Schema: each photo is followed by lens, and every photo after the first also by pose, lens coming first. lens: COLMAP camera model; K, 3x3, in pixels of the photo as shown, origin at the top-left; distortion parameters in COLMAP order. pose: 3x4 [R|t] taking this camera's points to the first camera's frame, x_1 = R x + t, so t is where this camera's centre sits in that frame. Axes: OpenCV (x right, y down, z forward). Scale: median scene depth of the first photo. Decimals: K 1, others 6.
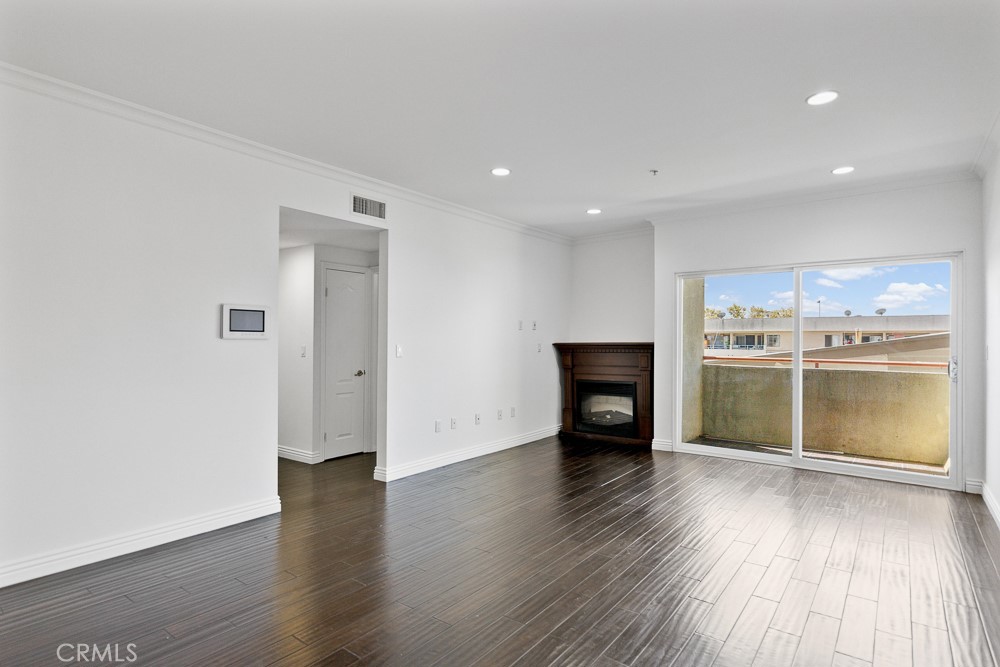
lens RADIAL K [[521.9, 0, 494.5], [0, 521.9, 338.4], [0, 0, 1]] dist [0.004967, 0.001155]
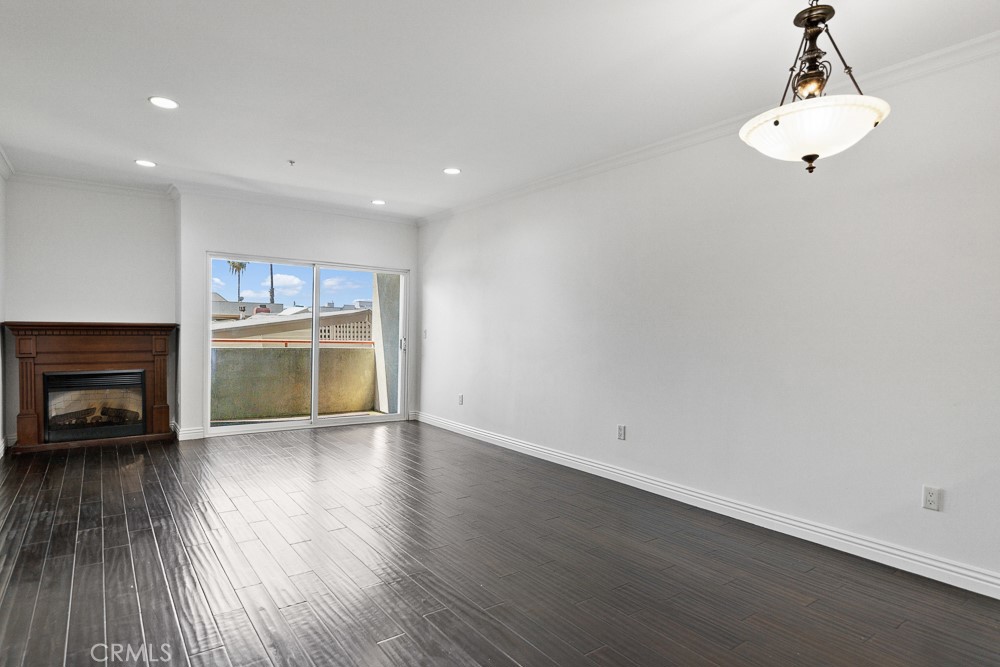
lens RADIAL K [[546.1, 0, 497.6], [0, 546.1, 351.0], [0, 0, 1]] dist [0.022102, -0.000526]
pose [[0.275813, -0.033910, 0.960613, -0.451995], [-0.021931, 0.998895, 0.041558, 0.003039], [-0.960961, -0.032530, 0.274765, 0.196763]]
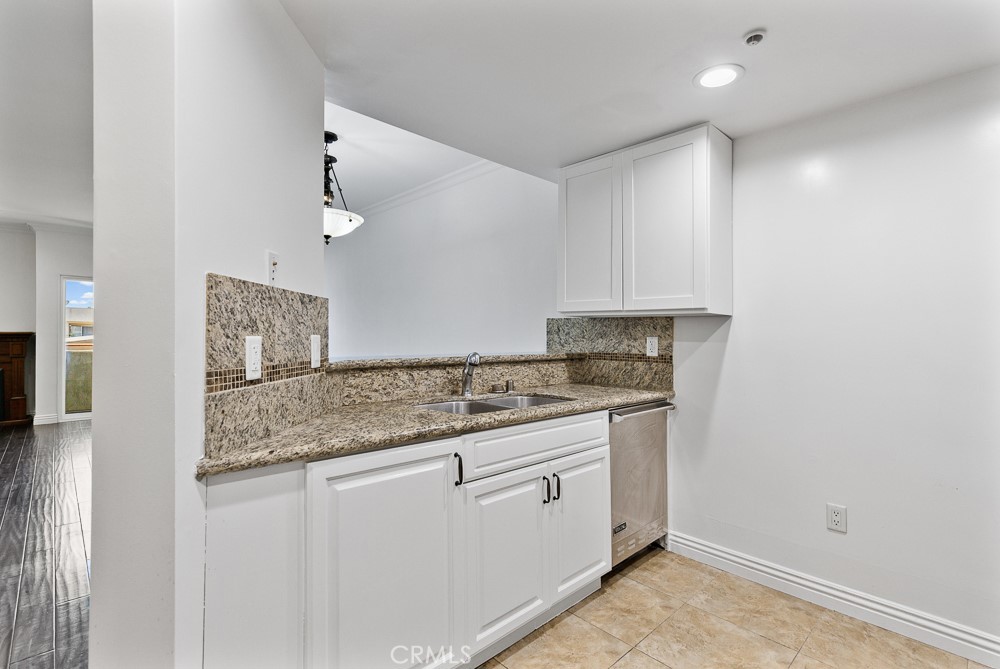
lens RADIAL K [[462.5, 0, 505.0], [0, 462.5, 334.9], [0, 0, 1]] dist [0.010790, -0.000685]
pose [[0.145669, -0.000008, 0.989333, -0.550569], [-0.011588, 0.999931, 0.001714, -0.000594], [-0.989266, -0.011715, 0.145659, -0.174106]]
